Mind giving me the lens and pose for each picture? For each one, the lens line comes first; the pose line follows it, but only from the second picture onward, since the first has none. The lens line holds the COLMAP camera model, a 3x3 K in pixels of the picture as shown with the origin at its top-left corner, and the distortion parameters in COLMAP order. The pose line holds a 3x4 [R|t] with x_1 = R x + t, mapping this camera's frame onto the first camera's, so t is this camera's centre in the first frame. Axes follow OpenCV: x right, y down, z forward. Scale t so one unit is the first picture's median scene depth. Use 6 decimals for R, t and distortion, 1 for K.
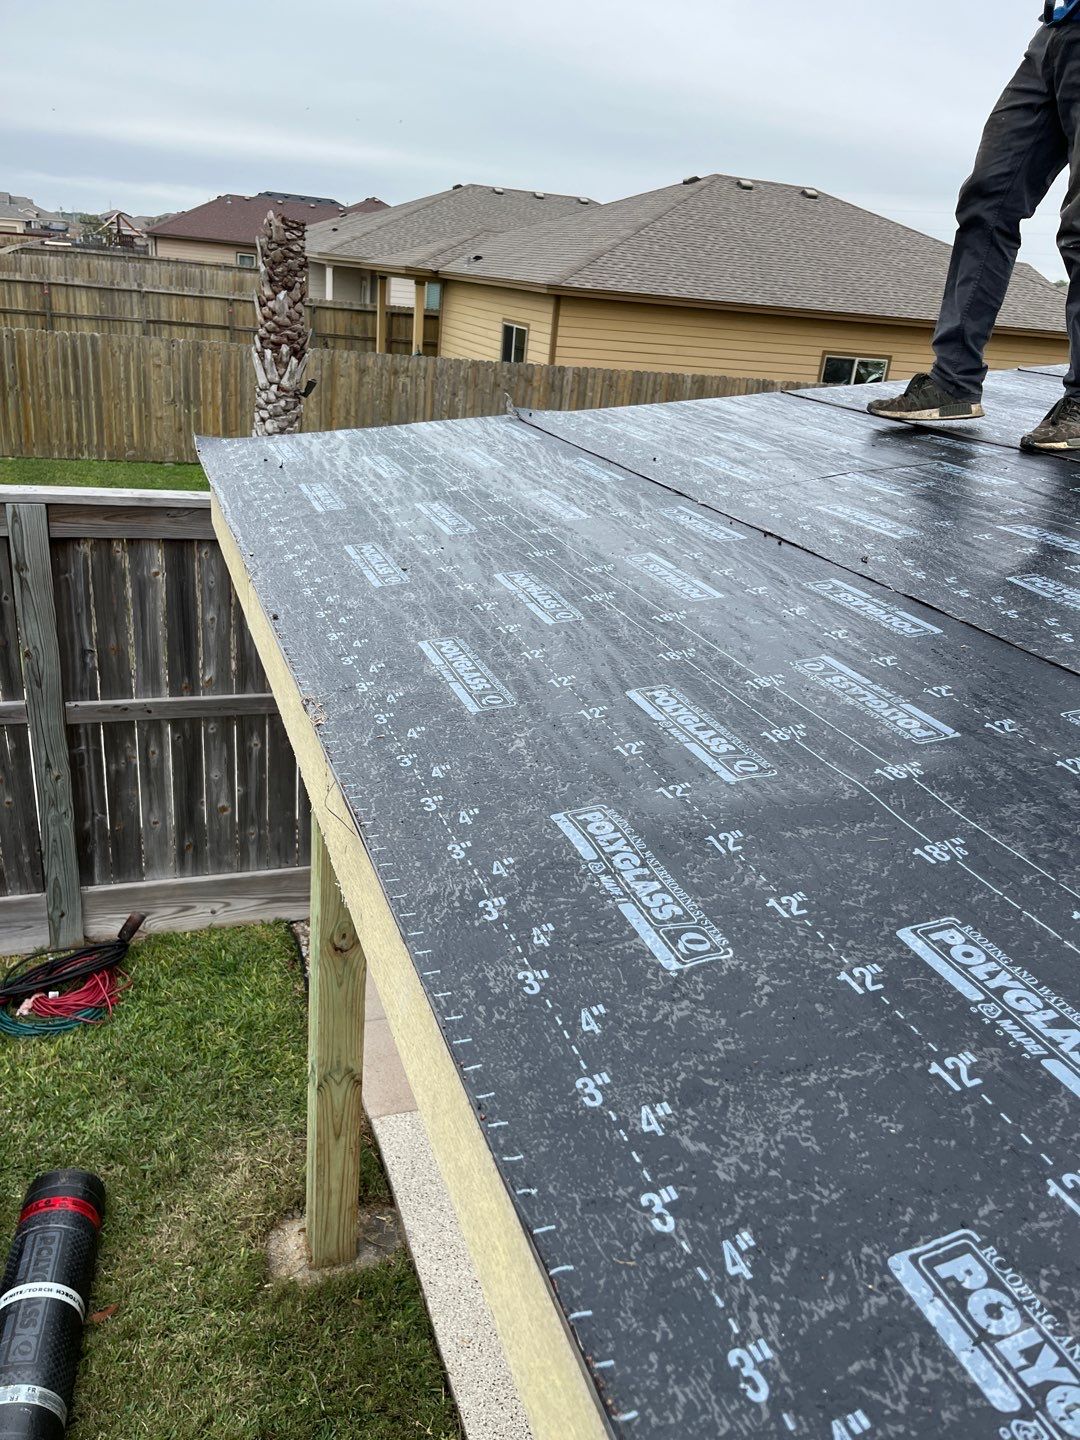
lens RADIAL K [[1119.3, 0, 540.0], [0, 1119.3, 720.0], [0, 0, 1]] dist [0.079151, -0.102687]
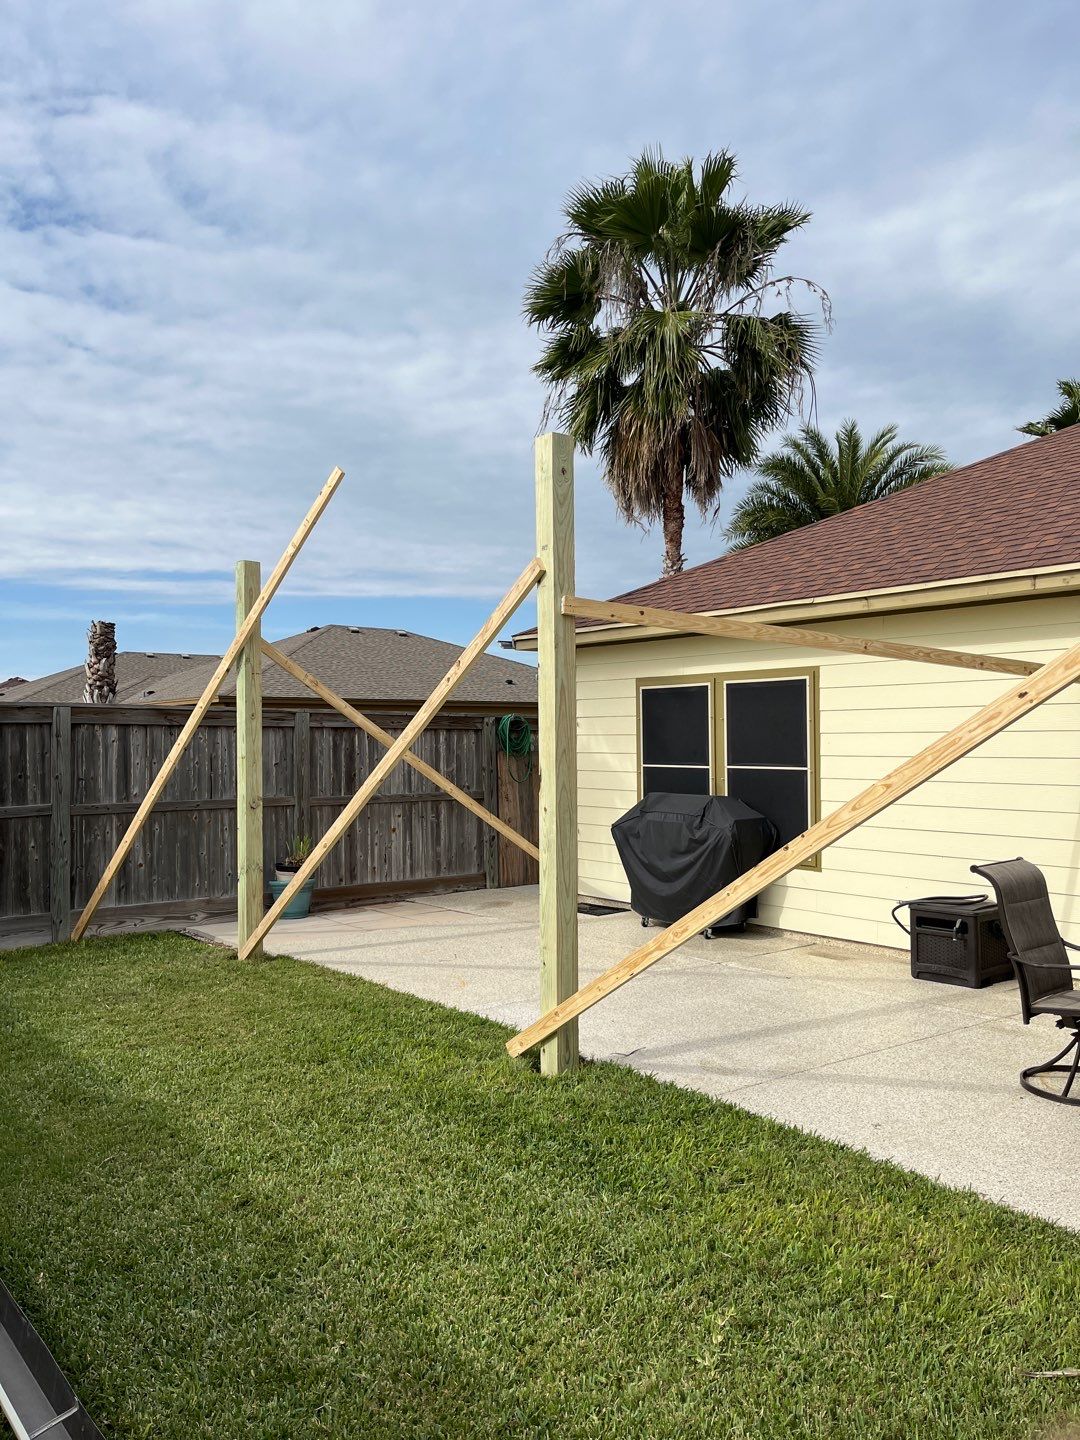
lens RADIAL K [[1119.3, 0, 540.0], [0, 1119.3, 720.0], [0, 0, 1]] dist [0.079151, -0.102687]
pose [[0.943303, -0.094784, 0.318112, -0.222022], [0.208049, 0.915583, -0.344128, 0.656930], [-0.258640, 0.390800, 0.883392, -0.999963]]
